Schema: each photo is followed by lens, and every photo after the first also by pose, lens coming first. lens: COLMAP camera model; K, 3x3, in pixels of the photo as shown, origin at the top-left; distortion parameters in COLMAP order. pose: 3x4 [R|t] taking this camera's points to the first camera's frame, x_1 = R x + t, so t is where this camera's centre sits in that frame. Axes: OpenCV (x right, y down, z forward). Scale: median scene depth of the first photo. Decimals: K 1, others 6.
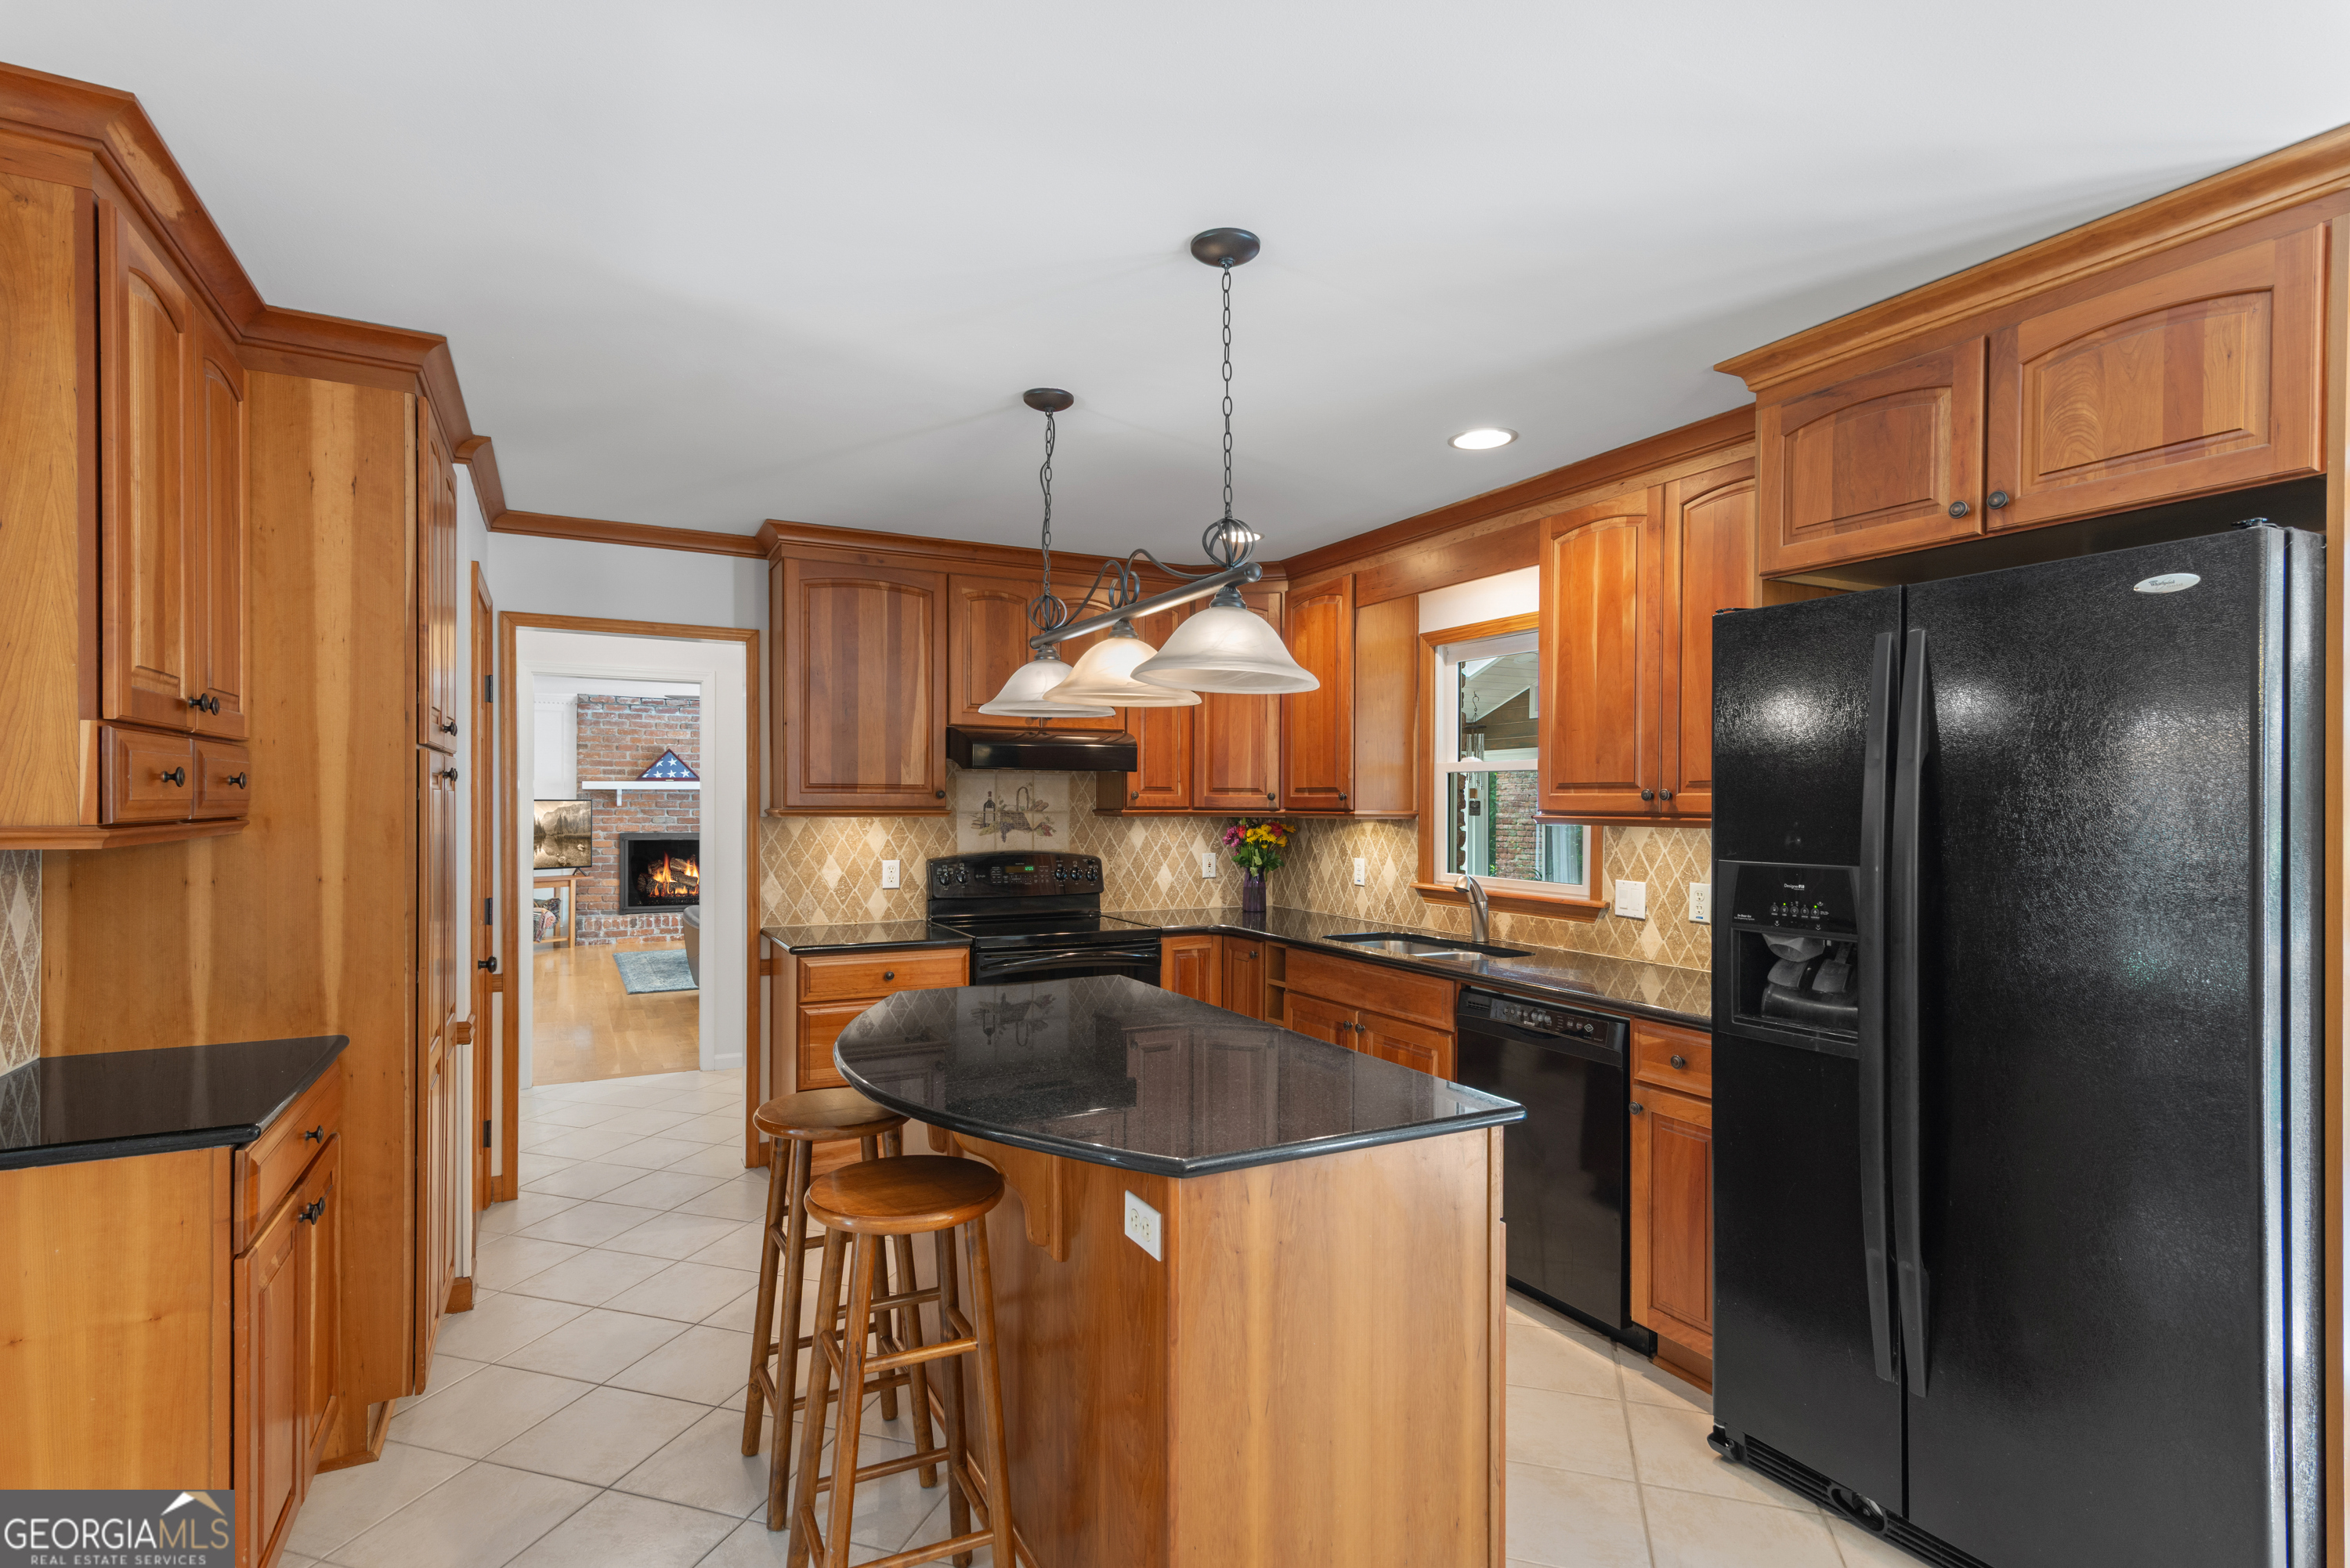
lens RADIAL K [[1142.3, 0, 1142.2], [0, 1142.3, 803.6], [0, 0, 1]] dist [0.012976, 0.001189]
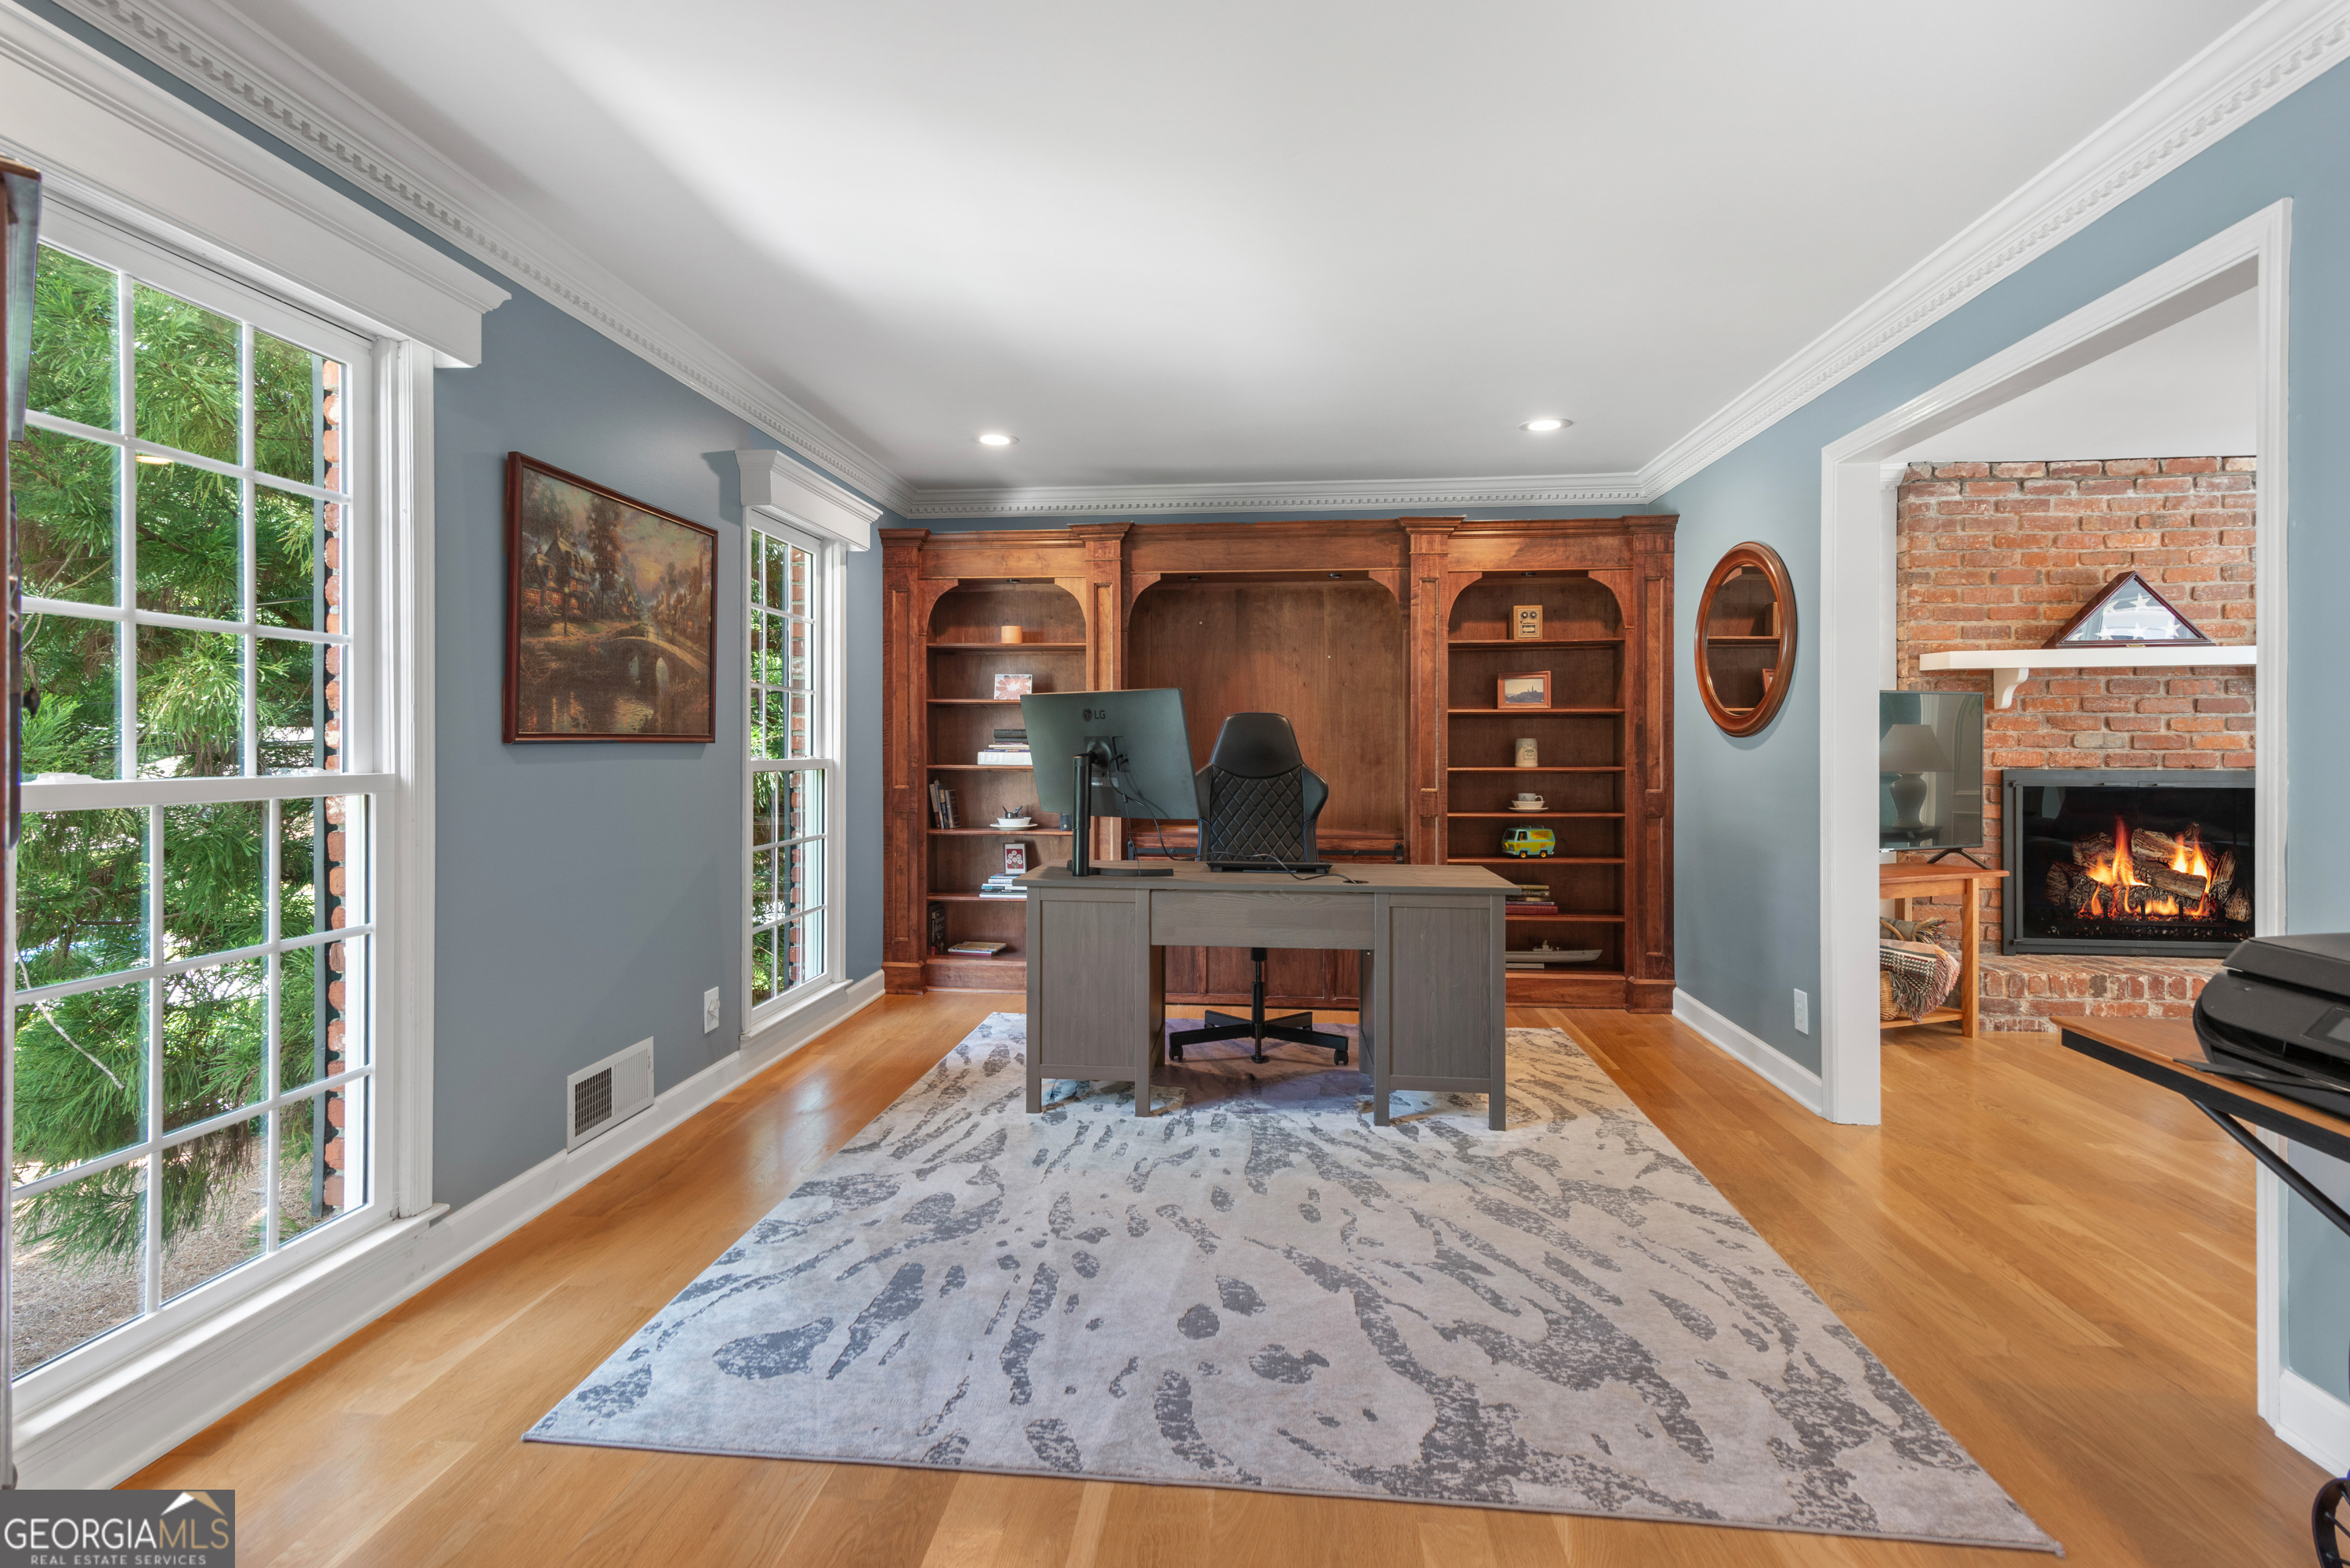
lens RADIAL K [[1022.7, 0, 1179.9], [0, 1022.7, 737.0], [0, 0, 1]] dist [0.010539, -0.000044]
pose [[0.846326, -0.003522, -0.532654, -1.474227], [0.007224, 0.999962, 0.004865, 0.026164], [0.532617, -0.007965, 0.846319, 1.410006]]
